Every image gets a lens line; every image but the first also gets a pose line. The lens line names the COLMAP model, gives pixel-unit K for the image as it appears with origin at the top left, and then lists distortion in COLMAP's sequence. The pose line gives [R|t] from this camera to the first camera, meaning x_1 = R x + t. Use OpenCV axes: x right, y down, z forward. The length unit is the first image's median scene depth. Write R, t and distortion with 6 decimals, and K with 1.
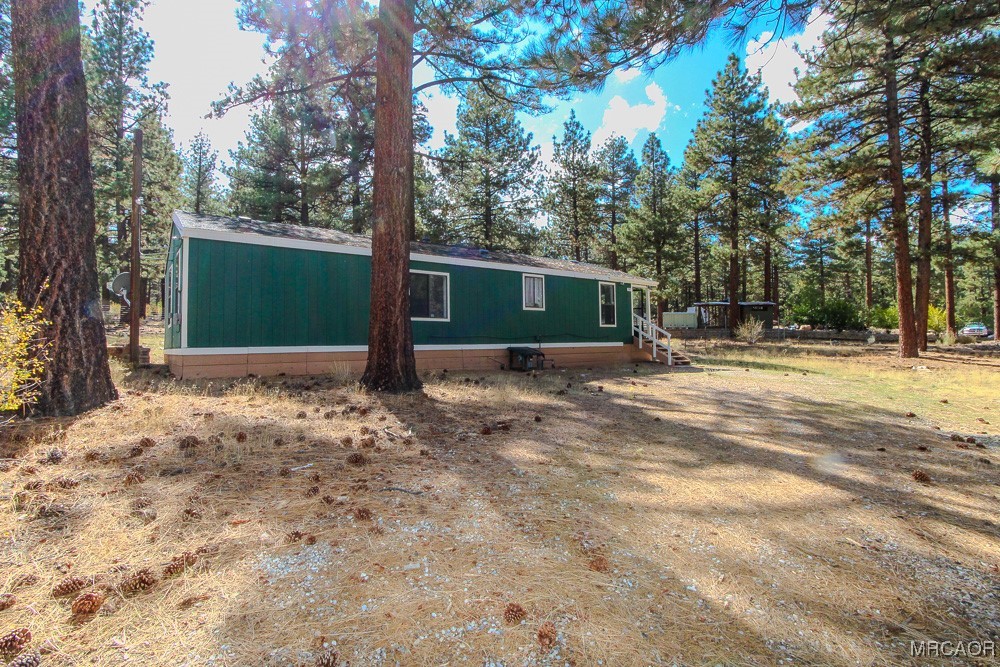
lens RADIAL K [[461.6, 0, 496.9], [0, 461.6, 321.5], [0, 0, 1]] dist [-0.004301, 0.004904]
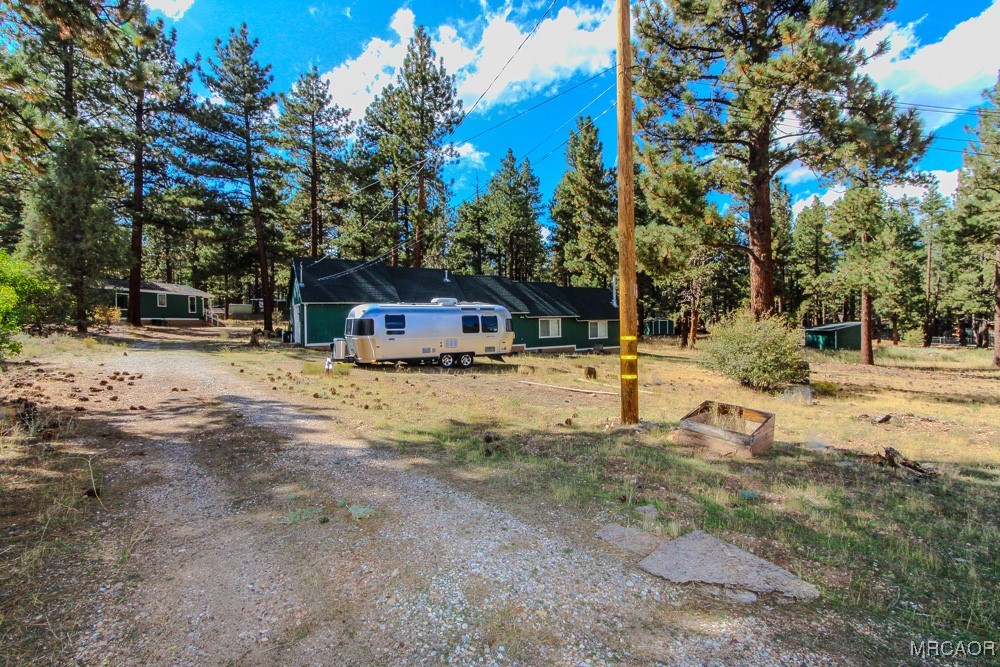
lens RADIAL K [[461.6, 0, 496.9], [0, 461.6, 321.5], [0, 0, 1]] dist [-0.004301, 0.004904]
pose [[0.680651, -0.003363, 0.732600, -0.491713], [-0.018873, 0.999577, 0.022123, -0.021994], [-0.732365, -0.028885, 0.680299, -2.014613]]
